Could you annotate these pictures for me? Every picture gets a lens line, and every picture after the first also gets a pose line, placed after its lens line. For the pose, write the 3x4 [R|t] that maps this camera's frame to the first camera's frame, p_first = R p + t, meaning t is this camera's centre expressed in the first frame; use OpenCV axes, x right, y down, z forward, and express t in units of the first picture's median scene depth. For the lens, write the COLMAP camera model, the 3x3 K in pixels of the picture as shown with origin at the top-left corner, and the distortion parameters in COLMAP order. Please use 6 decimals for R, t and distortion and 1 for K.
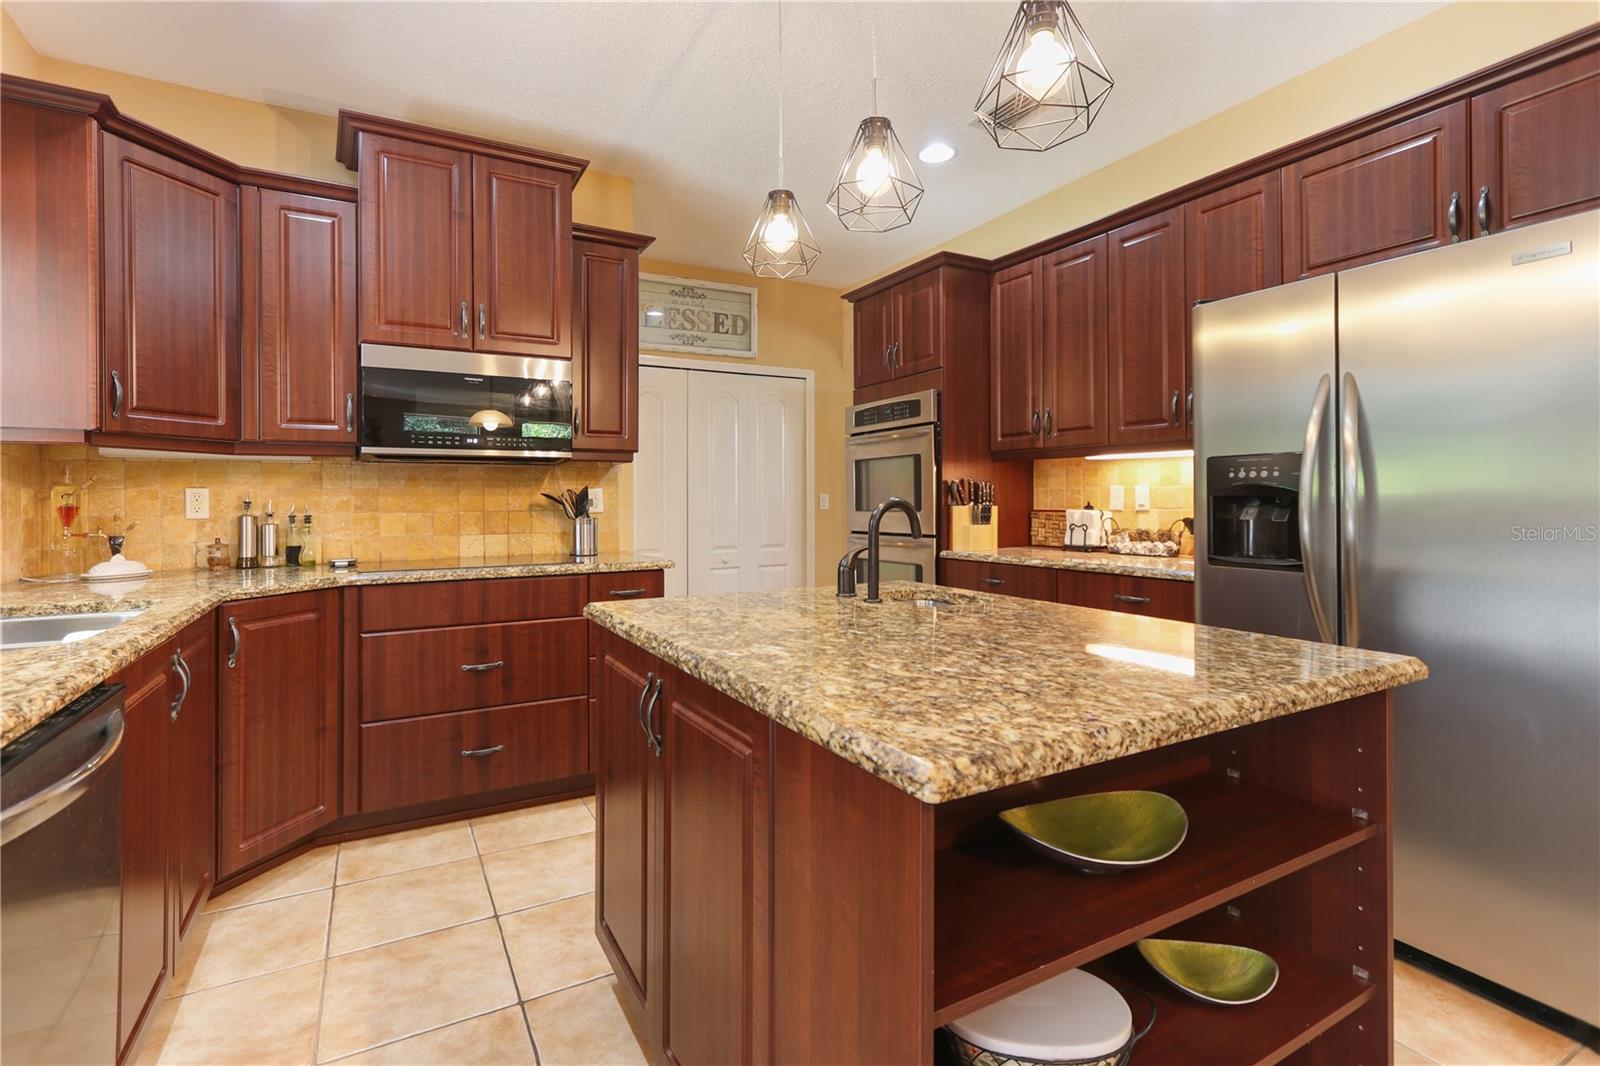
lens RADIAL K [[747.0, 0, 762.9], [0, 747.0, 498.5], [0, 0, 1]] dist [-0.000395, 0.000338]
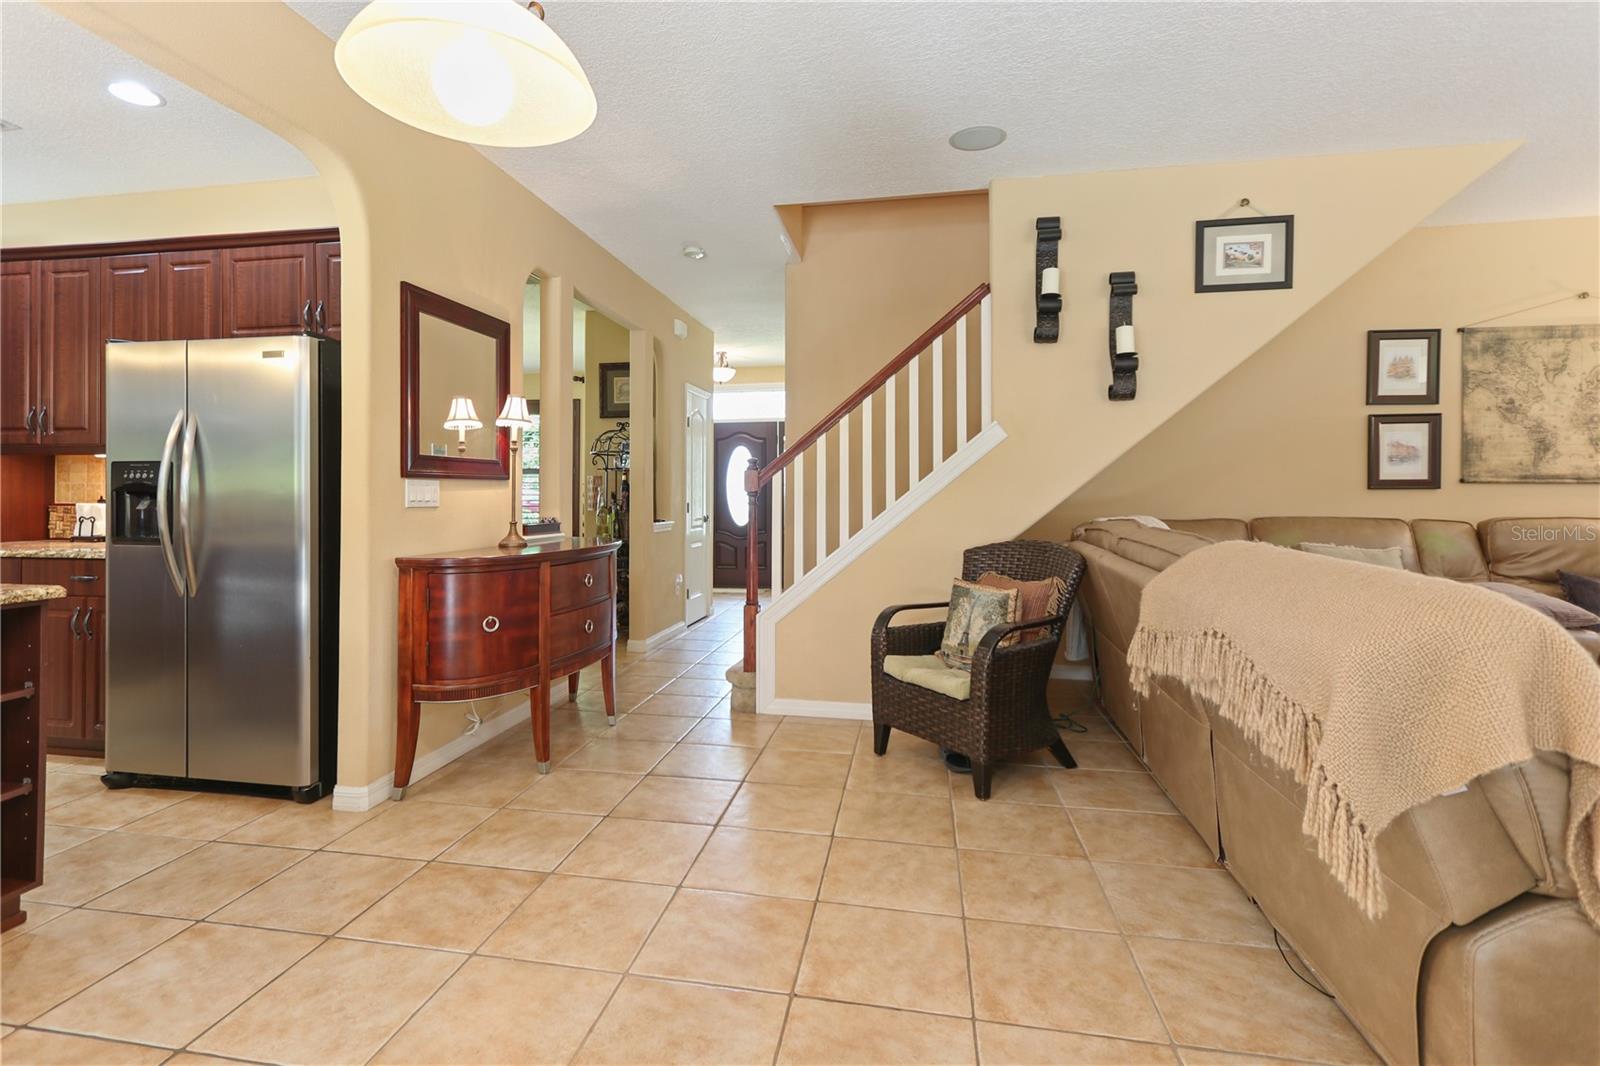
lens RADIAL K [[747.0, 0, 762.9], [0, 747.0, 498.5], [0, 0, 1]] dist [-0.000395, 0.000338]
pose [[0.606631, 0.003651, 0.794975, 0.157839], [-0.008098, 0.999966, 0.001587, -0.001585], [-0.794942, -0.007401, 0.606640, -0.437487]]
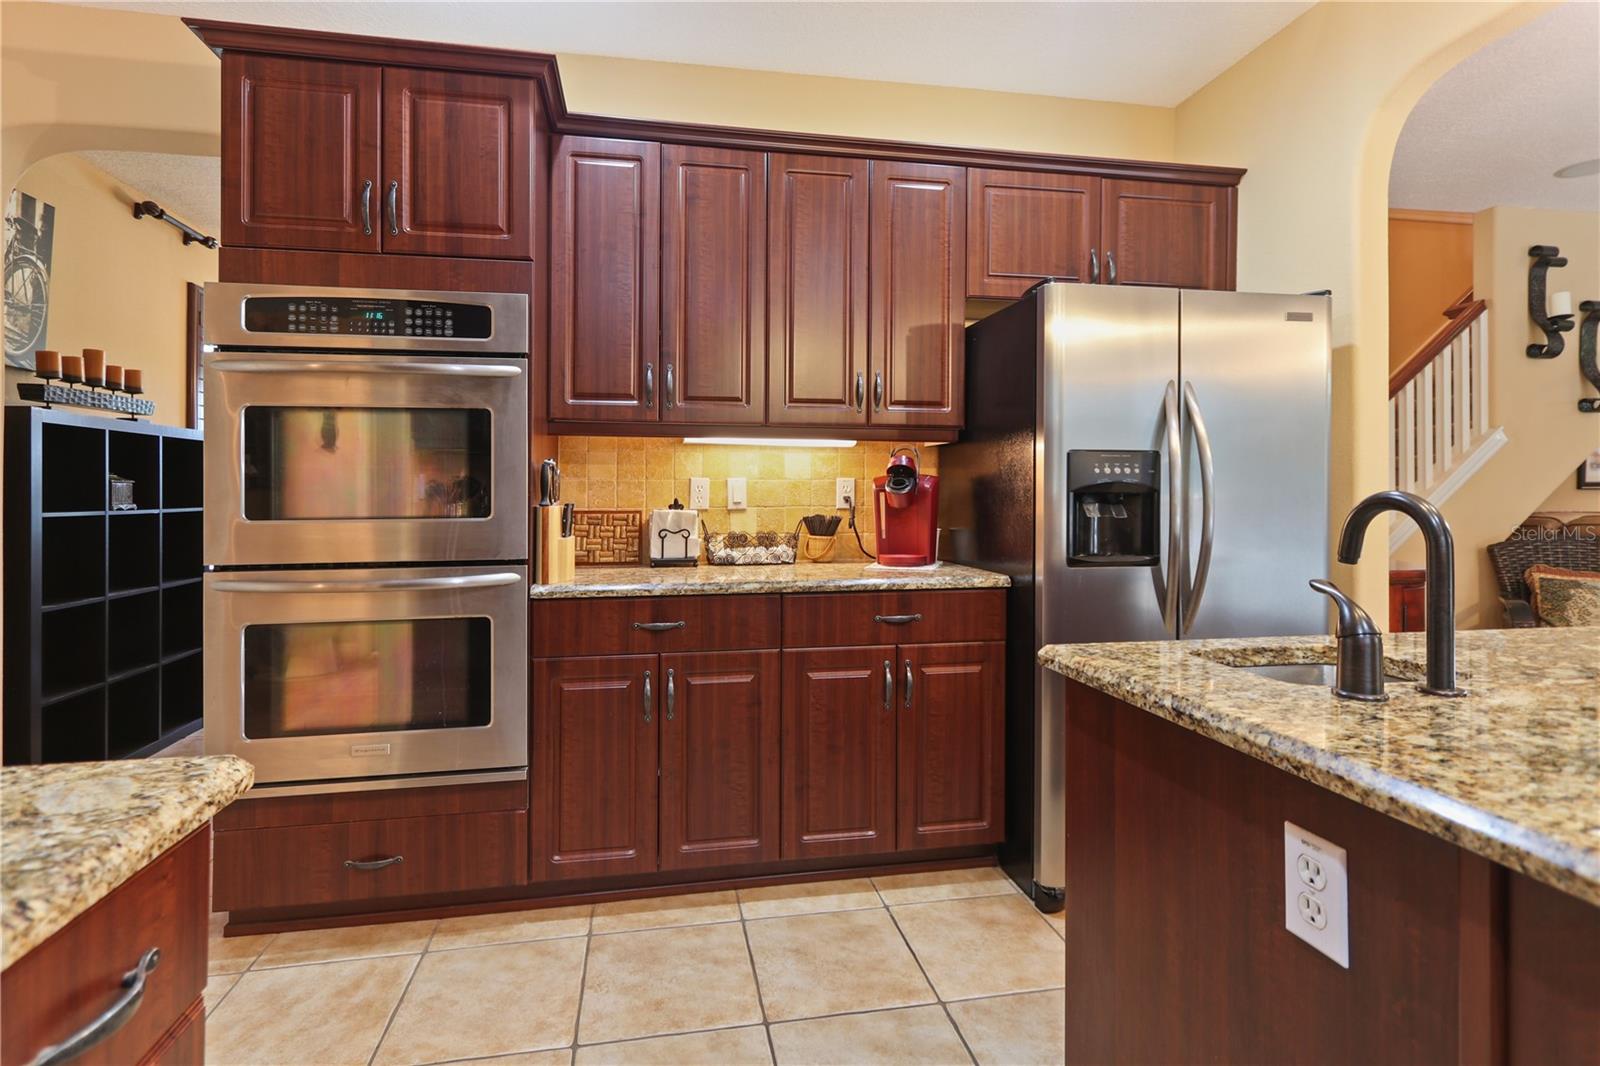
lens RADIAL K [[774.3, 0, 847.7], [0, 774.3, 493.0], [0, 0, 1]] dist [0.001065, 0.000536]
pose [[0.297138, 0.009545, 0.954787, -0.255166], [-0.005340, 0.999951, -0.008334, 0.004413], [-0.954820, -0.002622, 0.297174, 0.618213]]
